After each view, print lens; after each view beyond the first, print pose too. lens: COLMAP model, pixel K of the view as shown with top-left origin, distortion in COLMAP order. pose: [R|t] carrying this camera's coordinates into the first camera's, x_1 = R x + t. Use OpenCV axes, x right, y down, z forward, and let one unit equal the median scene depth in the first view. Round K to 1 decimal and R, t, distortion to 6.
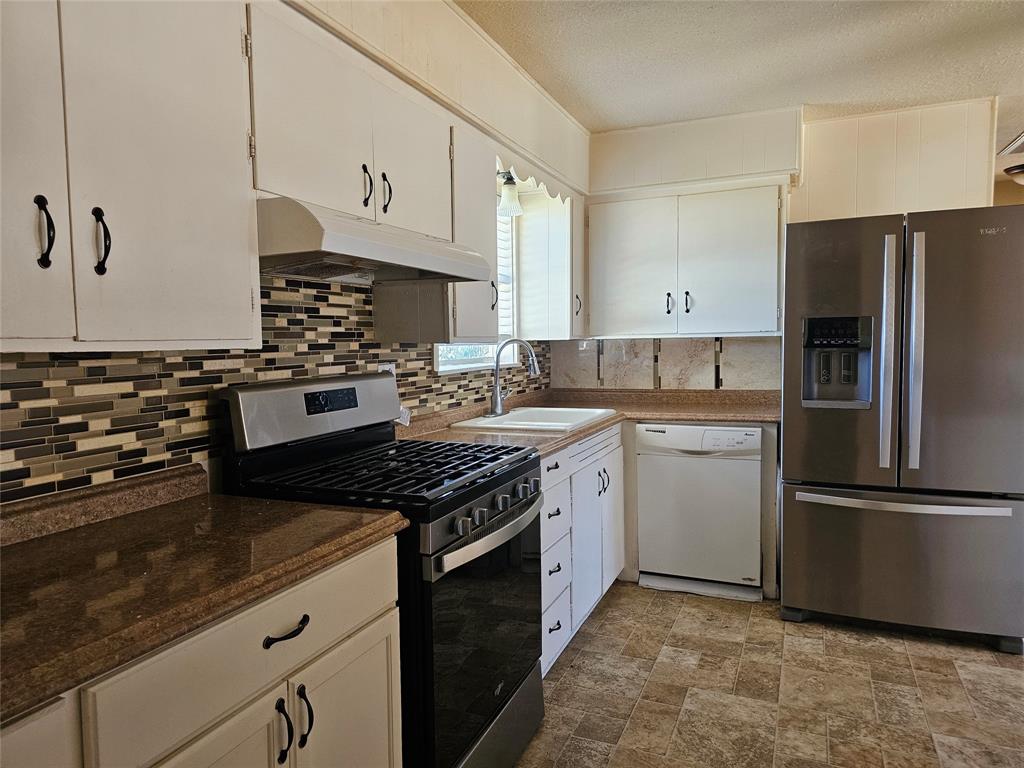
lens RADIAL K [[688.2, 0, 510.8], [0, 688.2, 382.2], [0, 0, 1]] dist [0.034305, -0.014966]
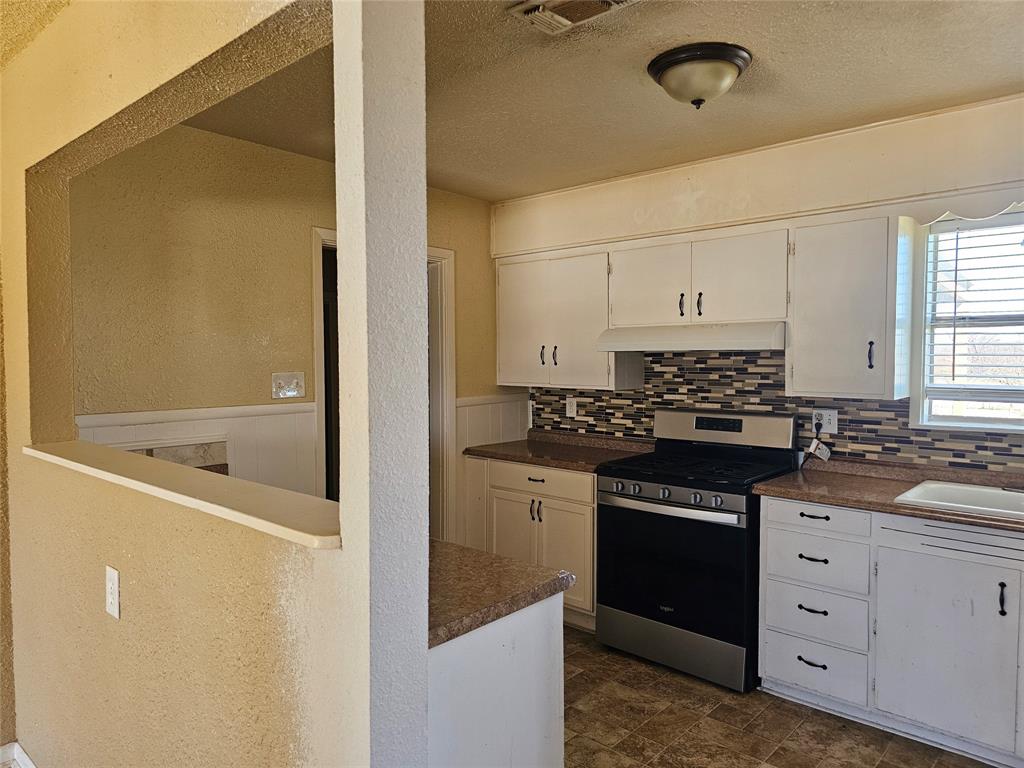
lens RADIAL K [[688.2, 0, 513.5], [0, 688.2, 393.3], [0, 0, 1]] dist [0.034305, -0.014966]
pose [[-0.325528, 0.058598, -0.943715, 1.476078], [-0.058764, 0.994895, 0.082046, -0.155332], [0.943705, 0.082164, -0.320422, 1.054459]]
